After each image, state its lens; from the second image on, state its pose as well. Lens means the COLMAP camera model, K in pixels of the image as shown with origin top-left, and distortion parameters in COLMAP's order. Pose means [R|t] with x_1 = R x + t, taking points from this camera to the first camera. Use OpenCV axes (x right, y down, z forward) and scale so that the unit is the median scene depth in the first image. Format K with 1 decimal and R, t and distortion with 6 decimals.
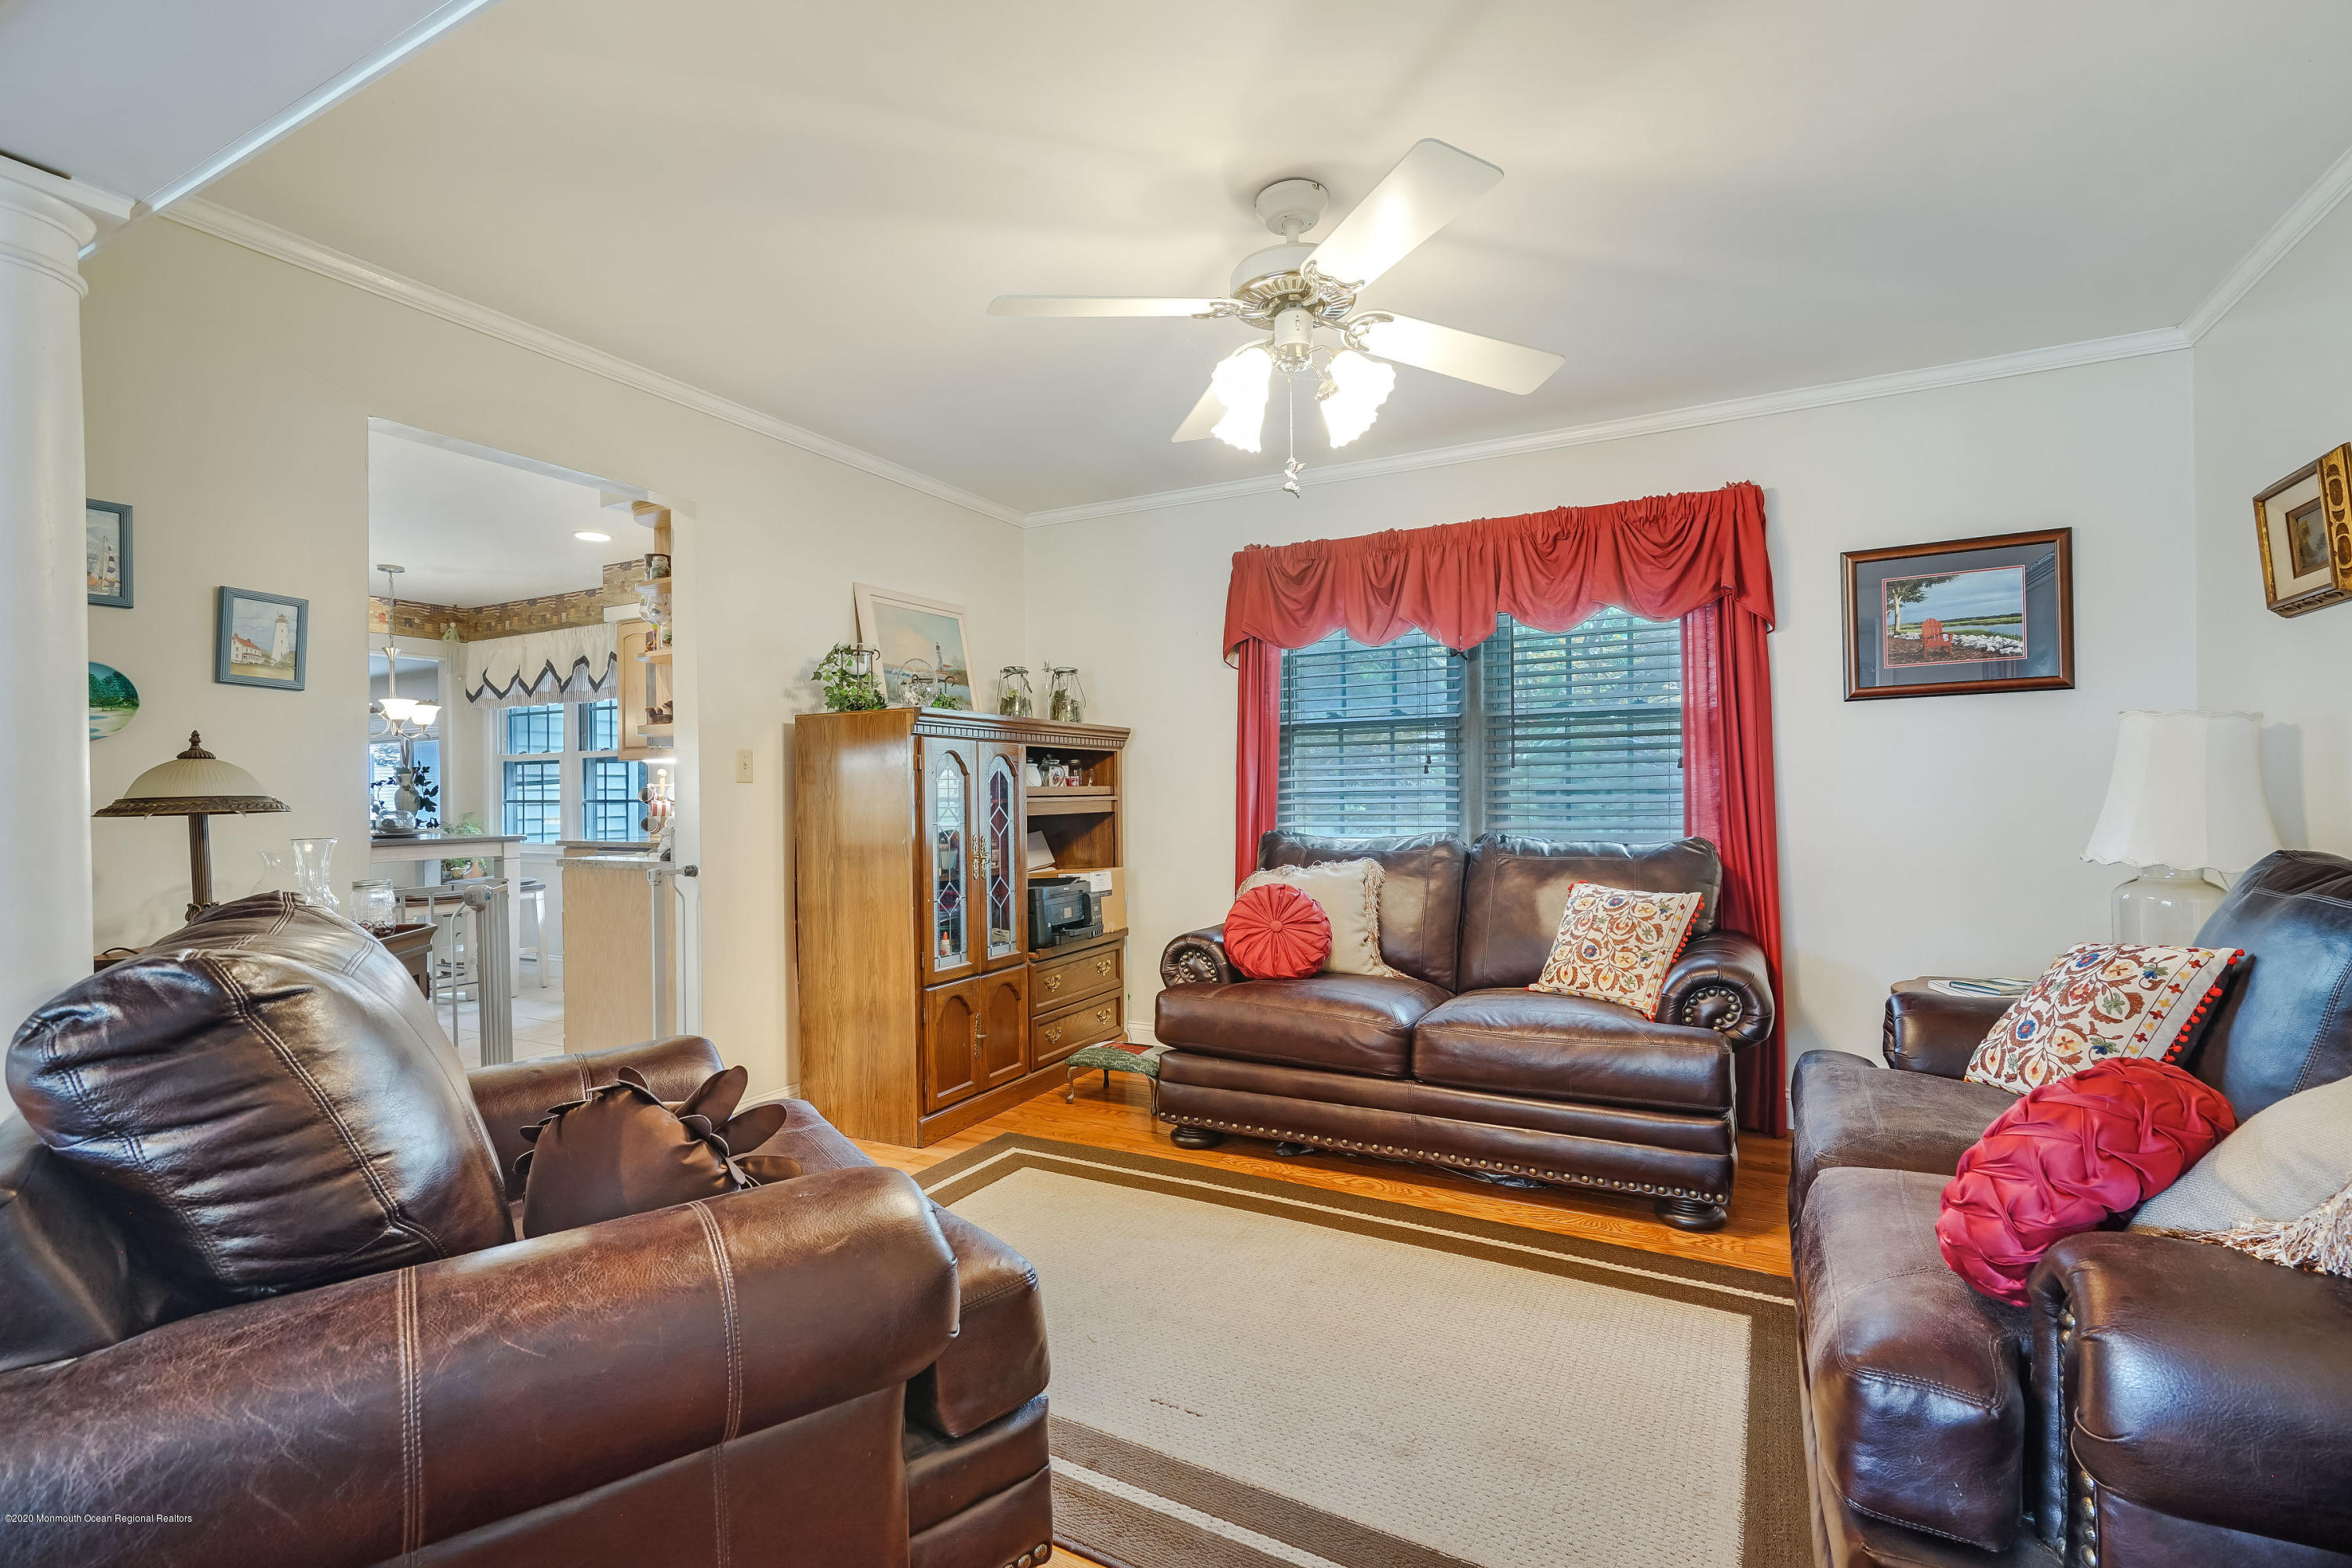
lens RADIAL K [[1063.5, 0, 1184.0], [0, 1063.5, 798.6], [0, 0, 1]] dist [-0.005472, 0.002054]
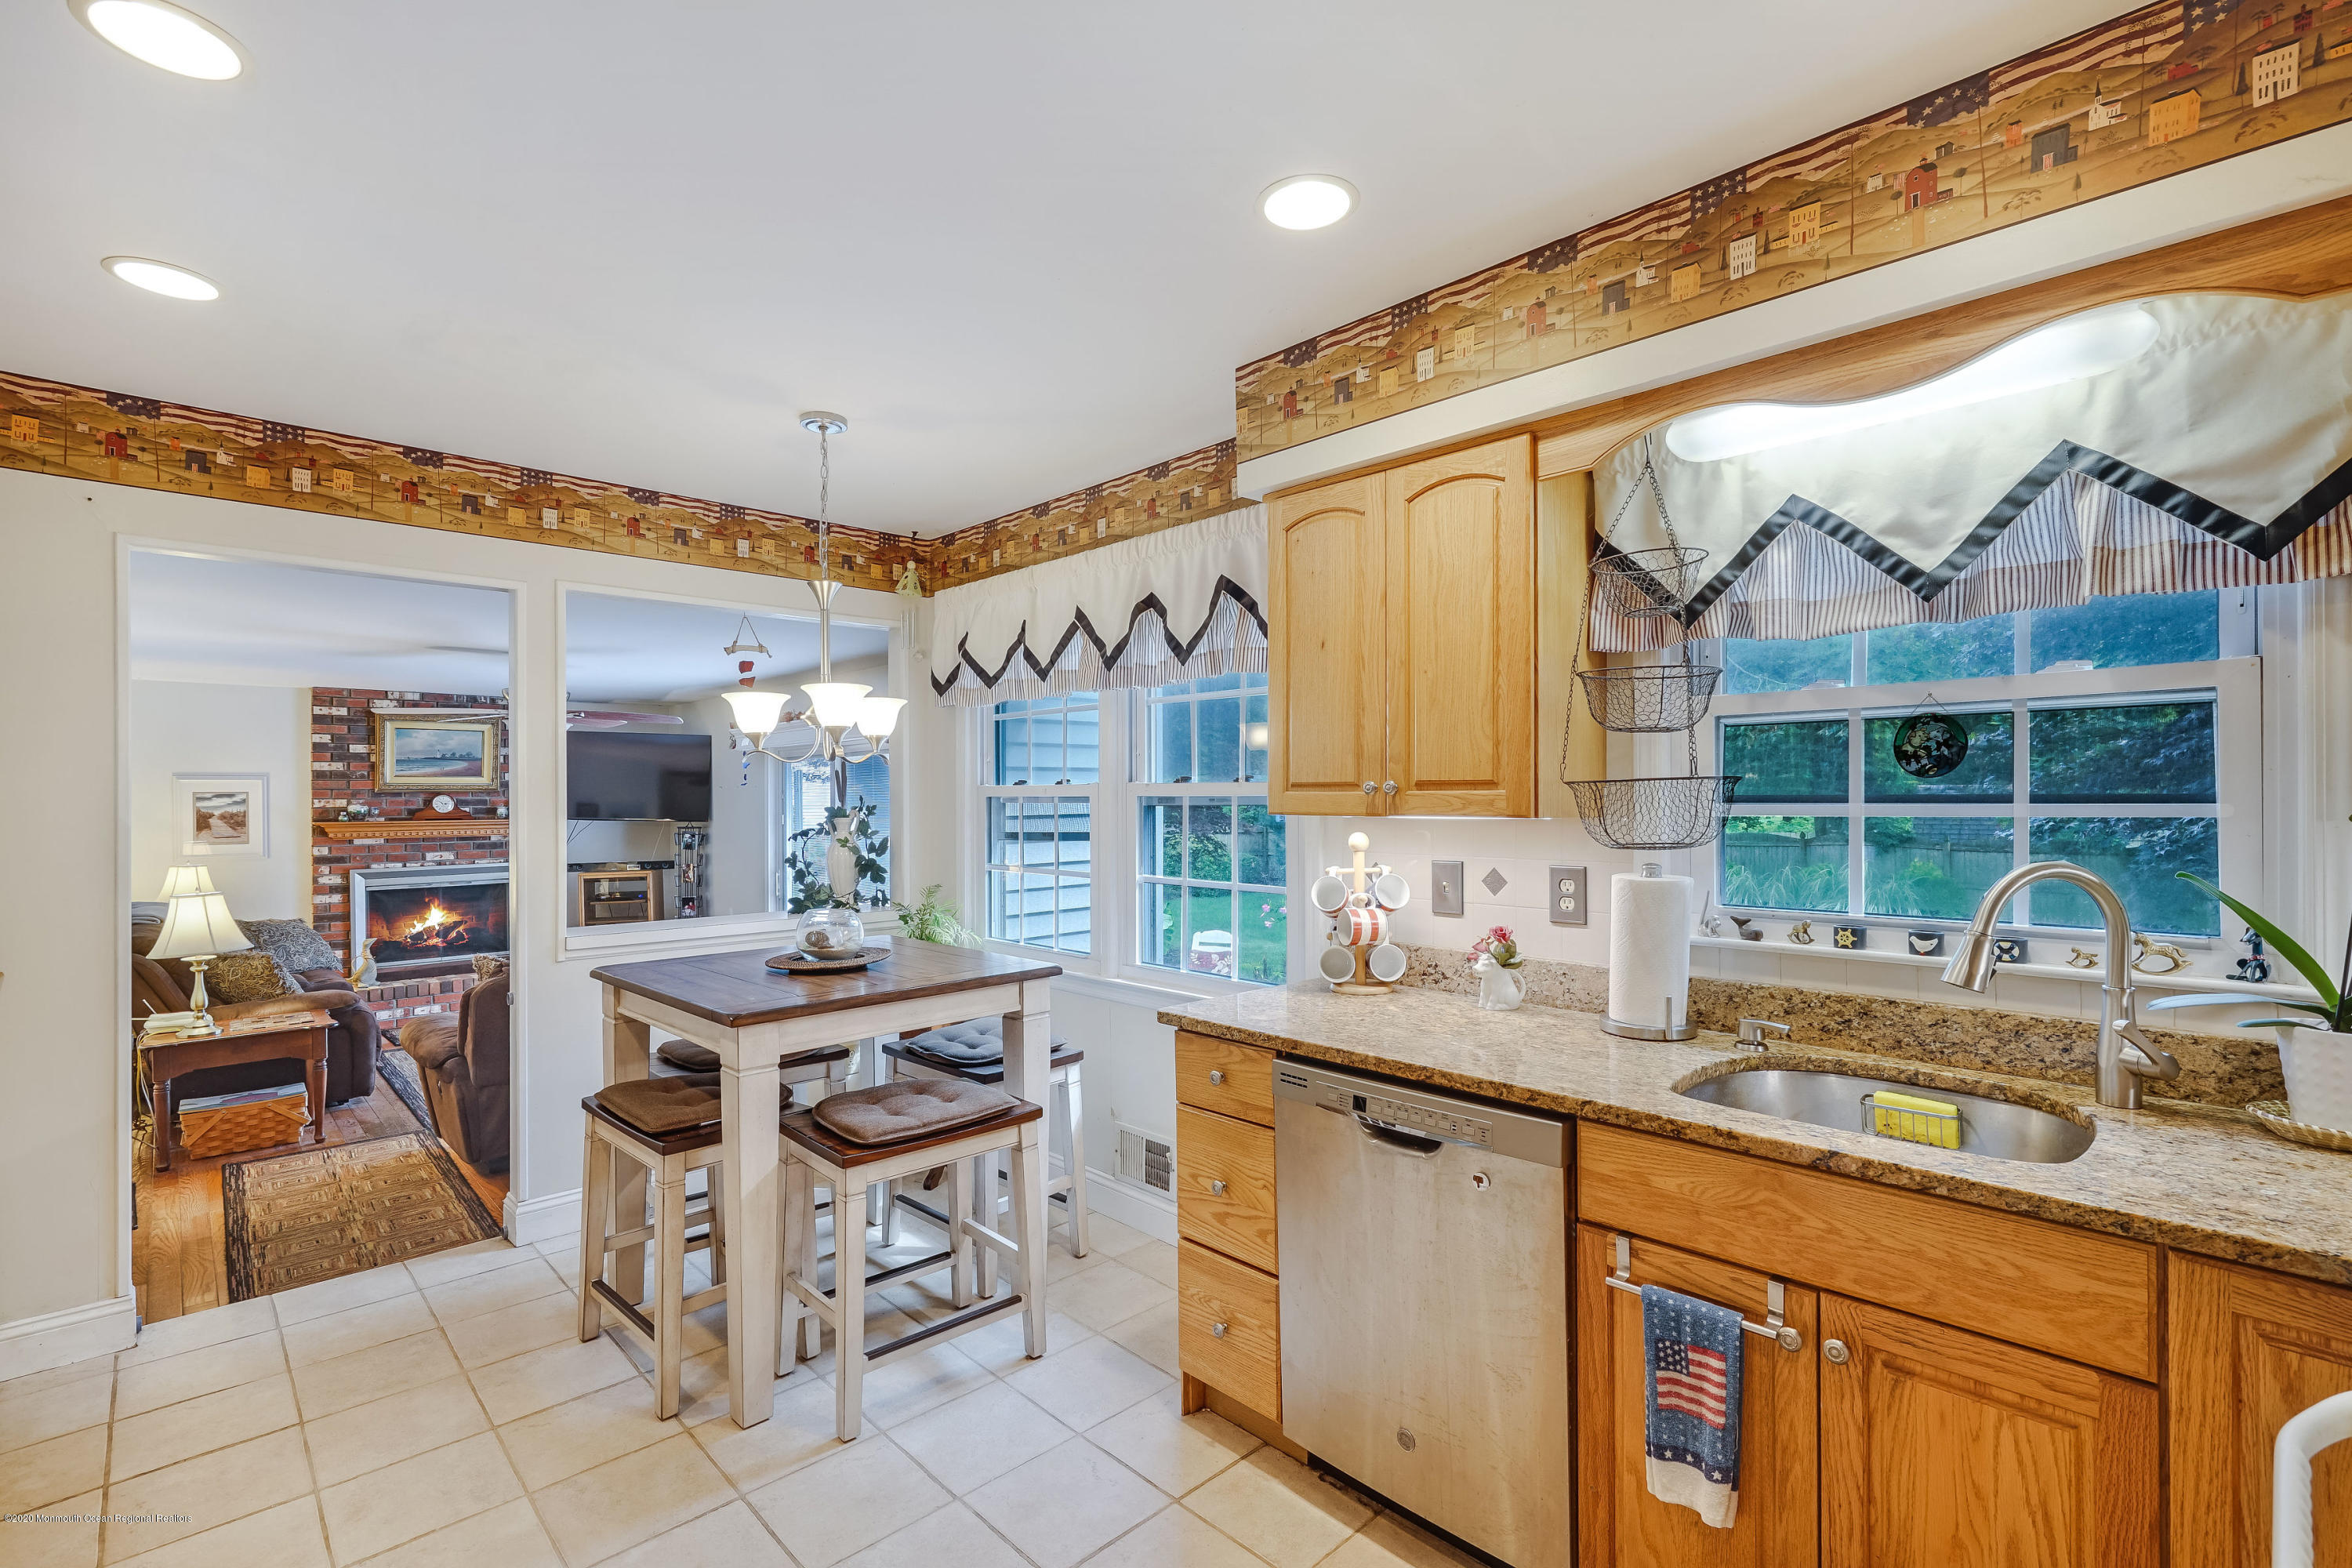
lens RADIAL K [[1063.5, 0, 1175.4], [0, 1063.5, 797.3], [0, 0, 1]] dist [-0.005472, 0.002054]
pose [[0.950056, 0.005082, -0.312040, -0.377672], [-0.005165, 0.999987, 0.000560, -0.037184], [0.312038, 0.001080, 0.950069, 0.502309]]
